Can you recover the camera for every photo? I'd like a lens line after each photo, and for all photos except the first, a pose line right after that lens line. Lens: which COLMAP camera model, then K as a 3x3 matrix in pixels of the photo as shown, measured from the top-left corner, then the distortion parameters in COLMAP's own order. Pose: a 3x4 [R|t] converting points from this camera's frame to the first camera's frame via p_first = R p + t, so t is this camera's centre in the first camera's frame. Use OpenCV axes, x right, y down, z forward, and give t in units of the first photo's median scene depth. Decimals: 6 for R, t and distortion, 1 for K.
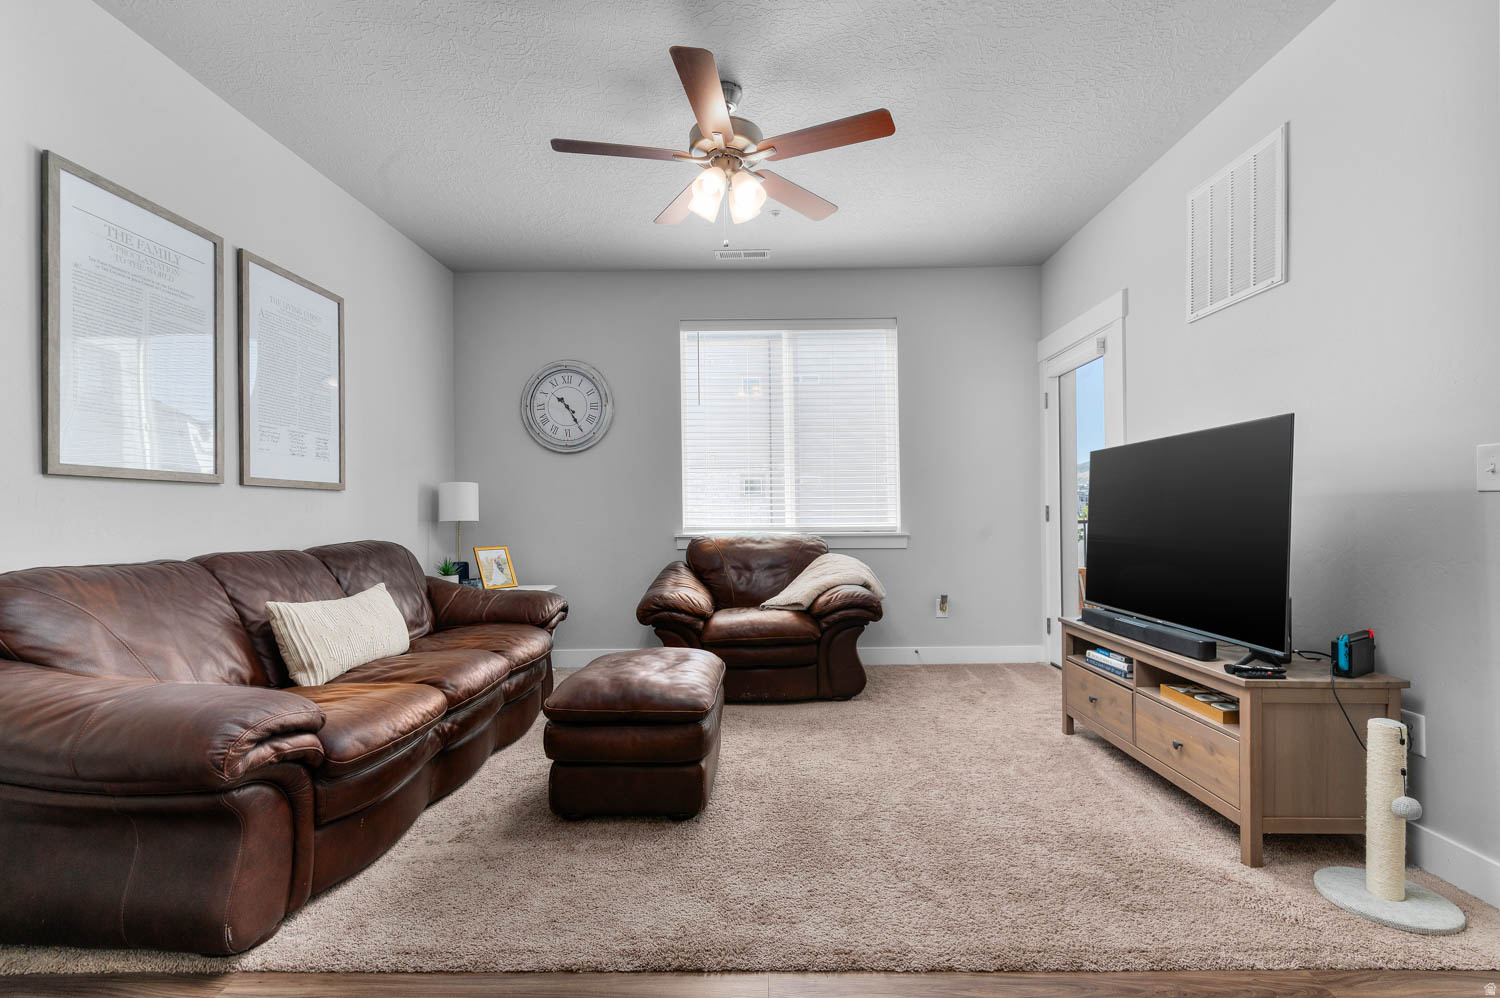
lens RADIAL K [[678.5, 0, 782.5], [0, 678.5, 511.9], [0, 0, 1]] dist [0.016817, -0.003453]
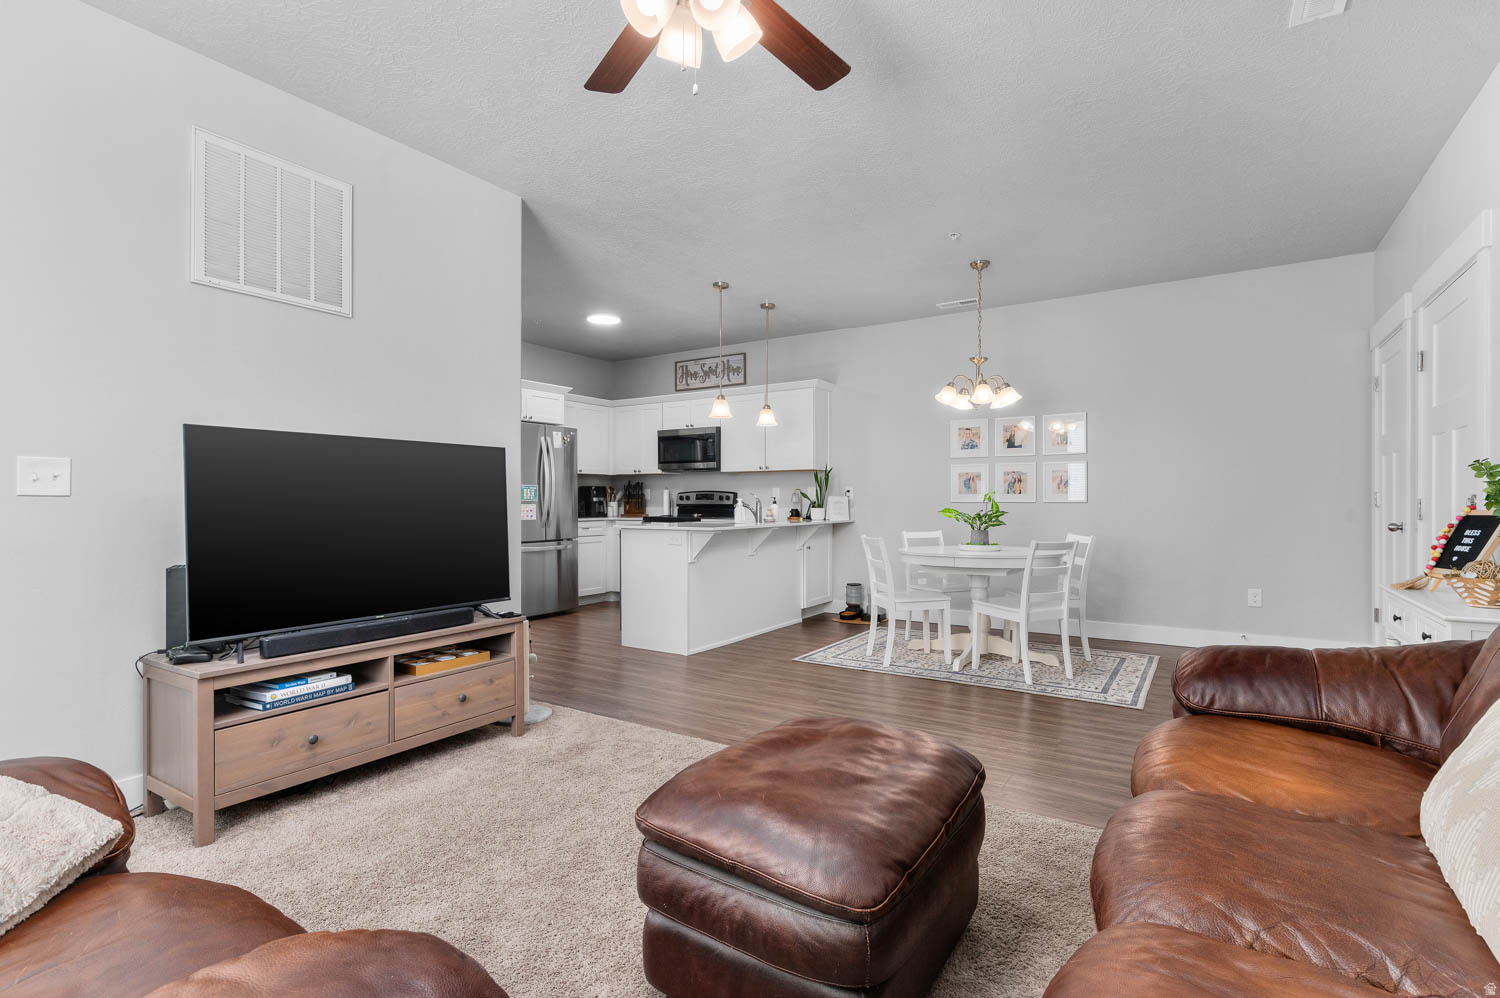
lens RADIAL K [[704.9, 0, 764.6], [0, 704.9, 510.5], [0, 0, 1]] dist [-0.003123, -0.000153]
pose [[-0.847082, 0.002688, 0.531455, -0.468846], [0.006032, 0.999971, 0.004556, -0.001278], [-0.531427, 0.007065, -0.847074, 1.471874]]
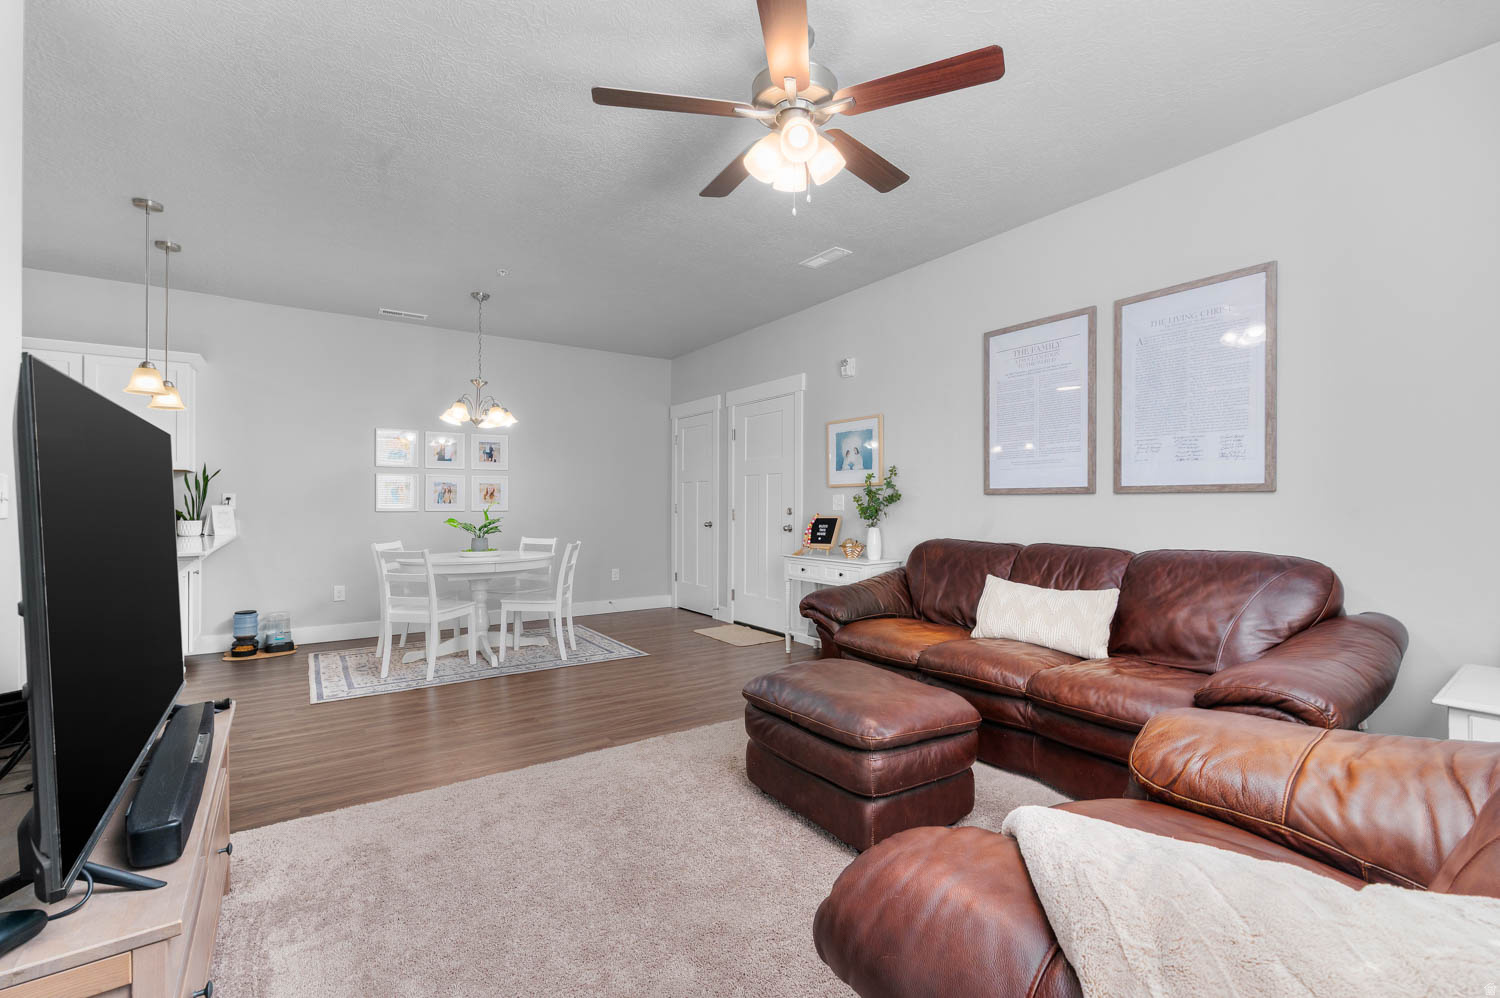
lens RADIAL K [[645.9, 0, 752.3], [0, 645.9, 507.6], [0, 0, 1]] dist [-0.002420, -0.000309]
pose [[-0.818807, 0.011960, -0.573945, 0.410721], [0.009878, 0.999928, 0.006745, -0.027667], [0.573984, -0.000146, -0.818866, 1.574037]]
